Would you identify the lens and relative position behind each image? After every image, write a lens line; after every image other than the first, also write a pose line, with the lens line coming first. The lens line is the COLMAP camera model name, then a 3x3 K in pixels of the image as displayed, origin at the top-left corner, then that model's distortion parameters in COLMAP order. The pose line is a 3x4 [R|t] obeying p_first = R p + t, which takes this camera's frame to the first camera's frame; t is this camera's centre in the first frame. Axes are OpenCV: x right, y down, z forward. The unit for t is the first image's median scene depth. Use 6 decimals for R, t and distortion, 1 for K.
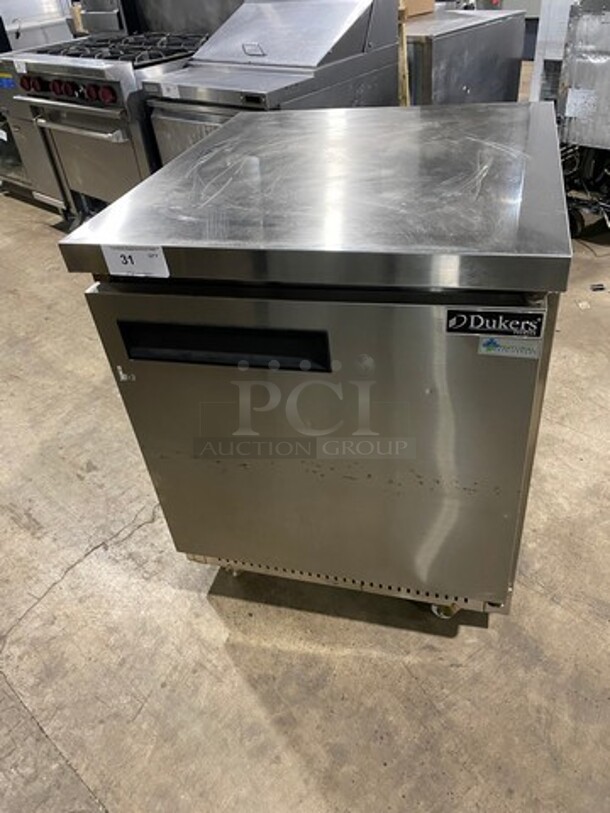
lens RADIAL K [[621.0, 0, 305.8], [0, 621.0, 404.8], [0, 0, 1]] dist [-0.007827, 0.016680]
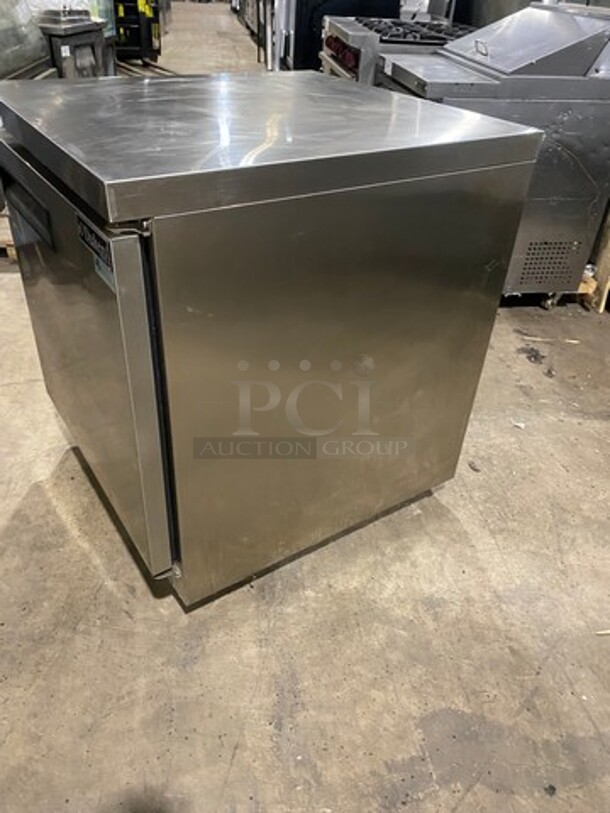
lens RADIAL K [[621.0, 0, 304.2], [0, 621.0, 406.8], [0, 0, 1]] dist [-0.007827, 0.016680]
pose [[0.740859, 0.484312, -0.465371, 0.705587], [-0.494632, 0.862140, 0.109787, -0.107035], [0.454386, 0.148850, 0.878281, 0.194492]]
